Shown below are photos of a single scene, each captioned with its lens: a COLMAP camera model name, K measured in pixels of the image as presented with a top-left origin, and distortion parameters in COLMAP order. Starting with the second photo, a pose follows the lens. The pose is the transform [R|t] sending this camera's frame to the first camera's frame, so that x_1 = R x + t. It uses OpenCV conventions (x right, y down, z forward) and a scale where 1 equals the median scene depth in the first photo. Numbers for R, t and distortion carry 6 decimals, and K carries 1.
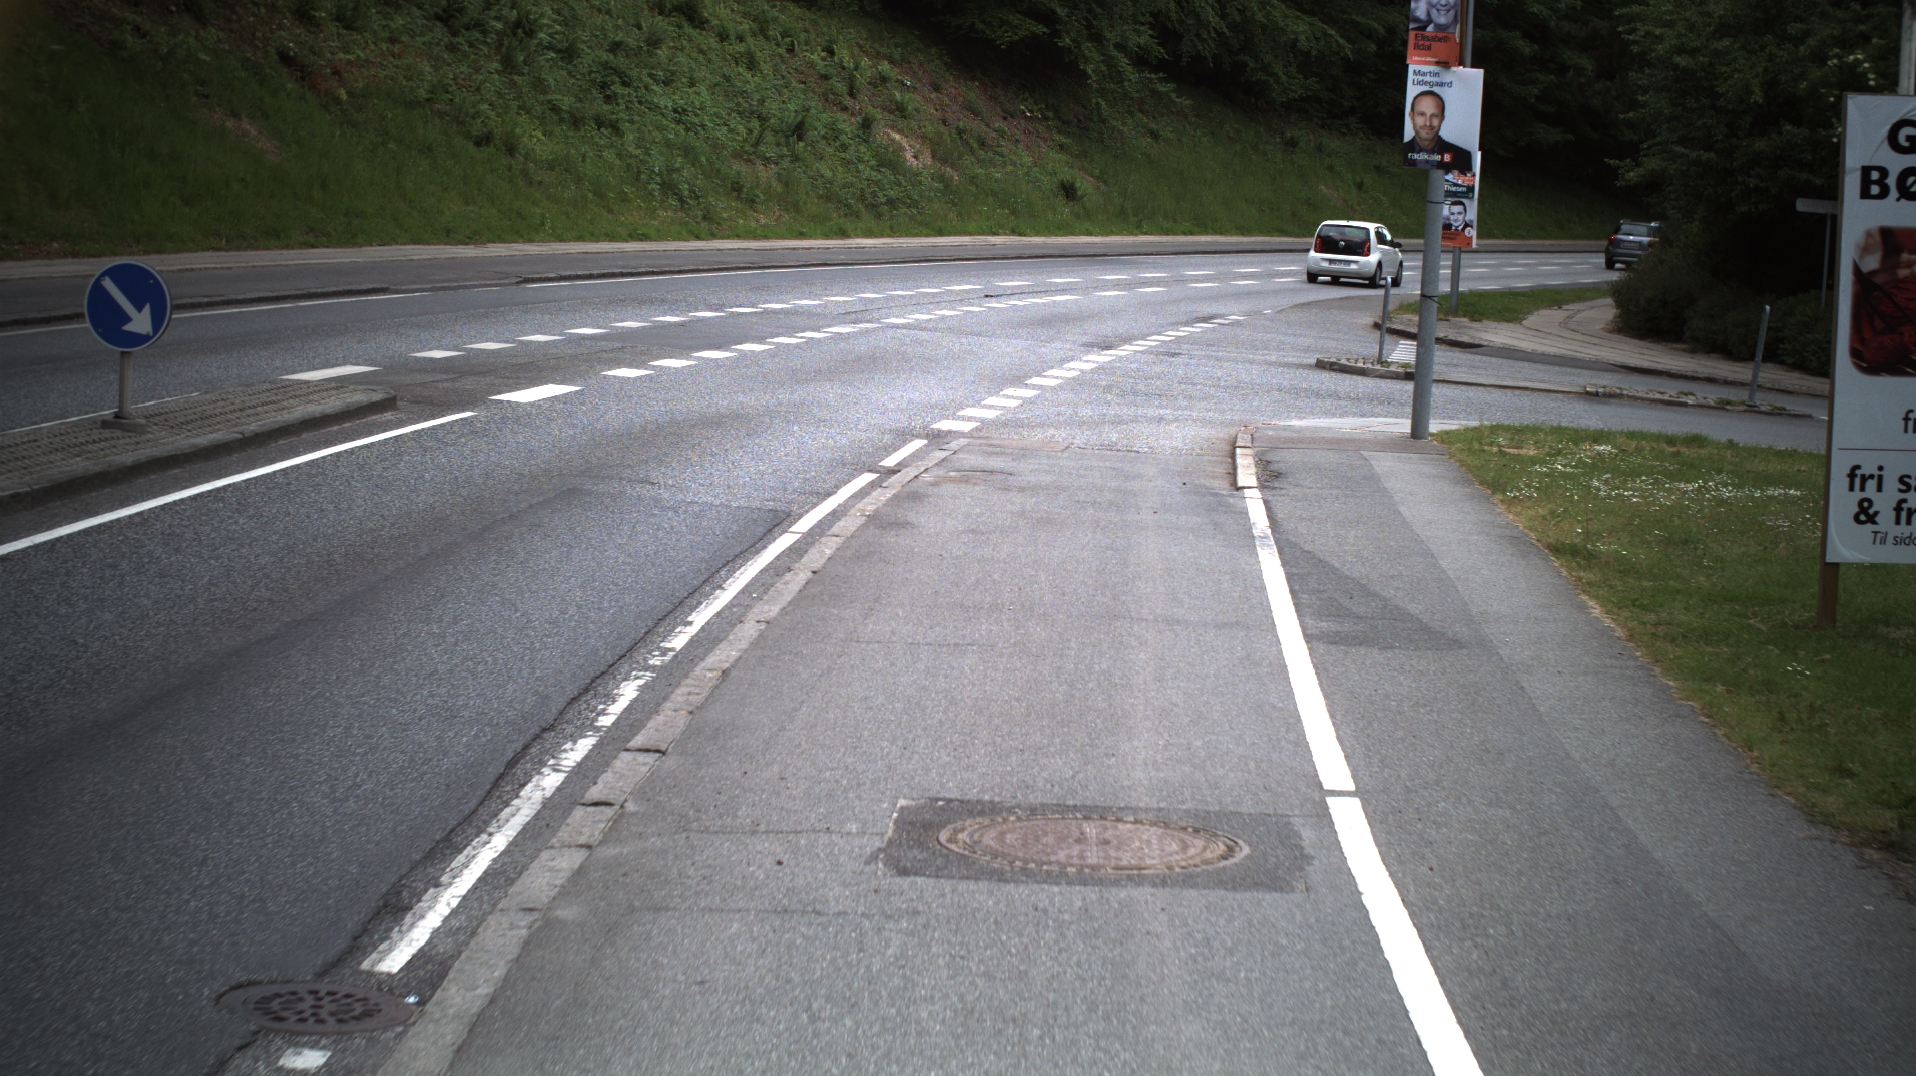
lens RADIAL K [[3475.6, 0, 963.9], [0, 3475.6, 537.0], [0, 0, 1]] dist [-0.231351, 0.000000]
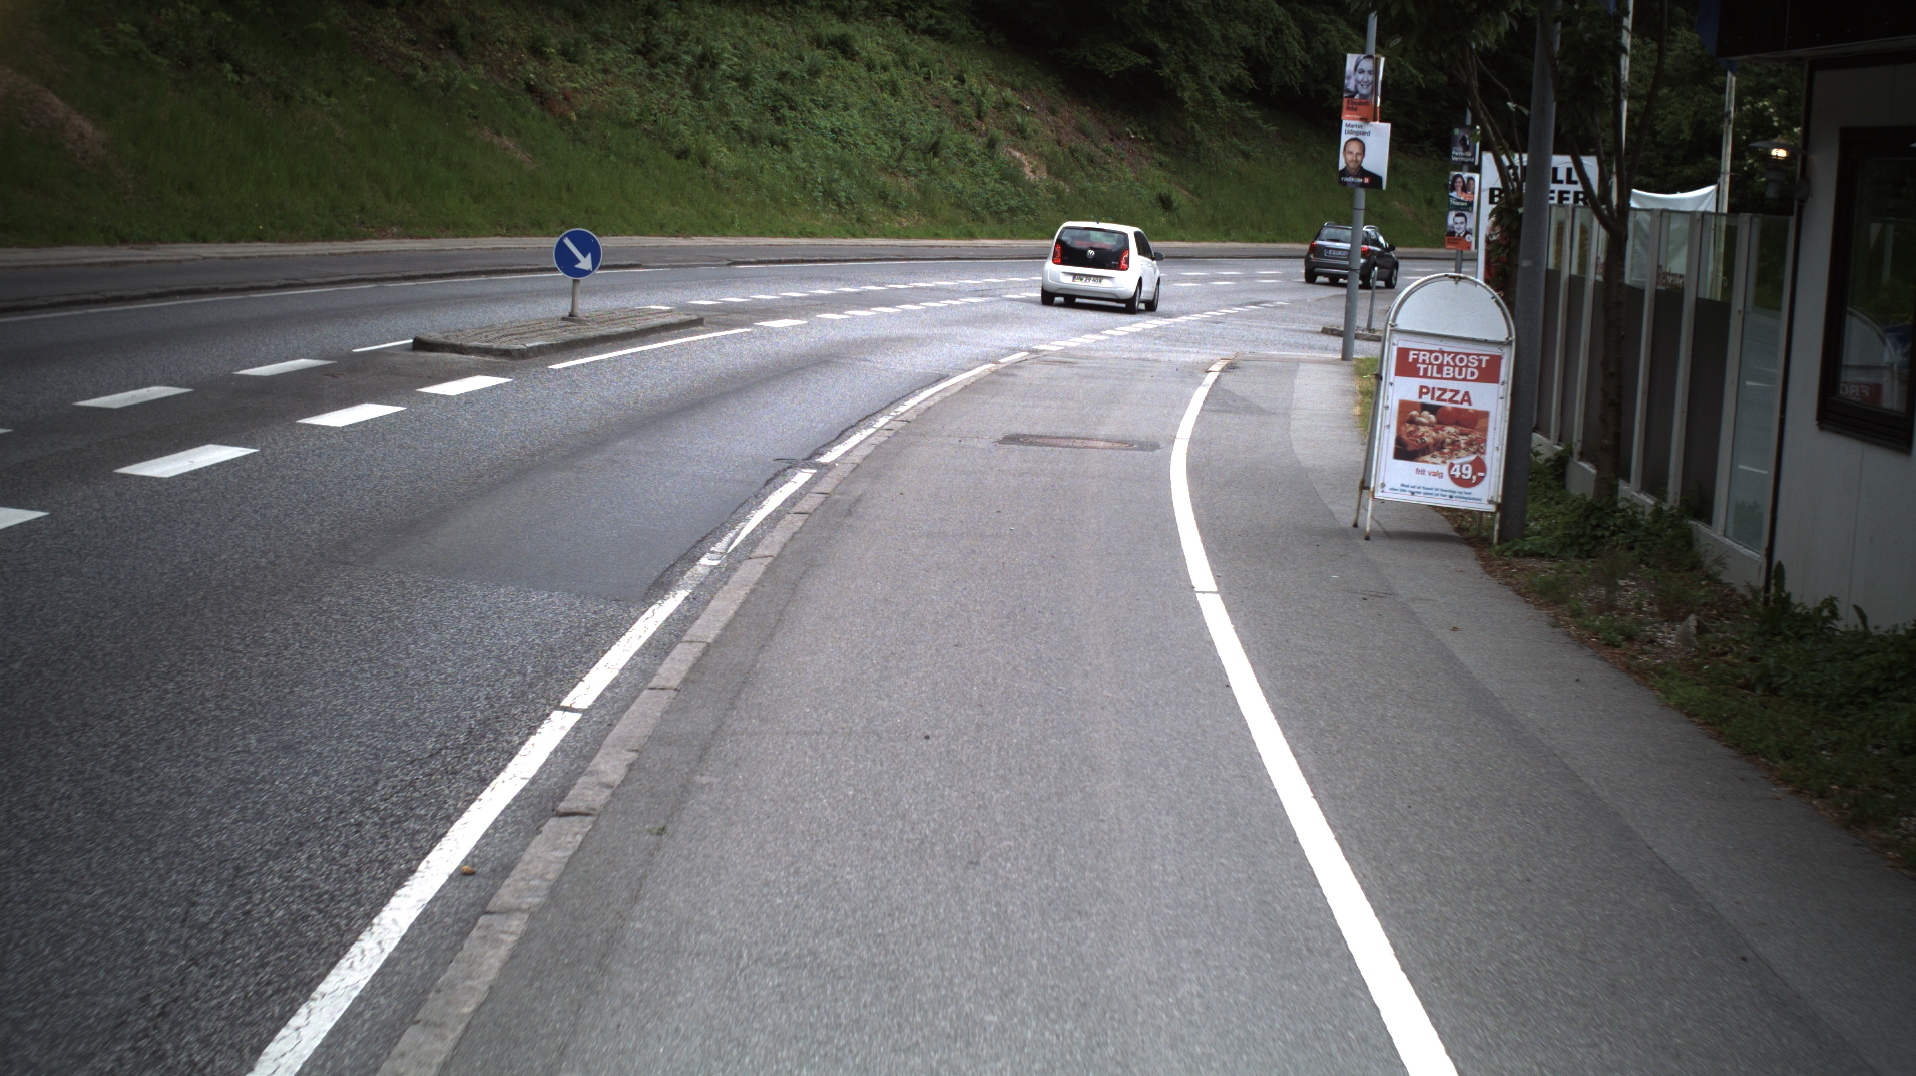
lens RADIAL K [[3475.6, 0, 961.0], [0, 3475.6, 541.3], [0, 0, 1]] dist [-0.231351, 0.000000]
pose [[0.999277, 0.015443, -0.034750, 0.007591], [-0.015519, 0.999878, -0.001923, 0.031384], [0.034716, 0.002461, 0.999394, -0.301586]]
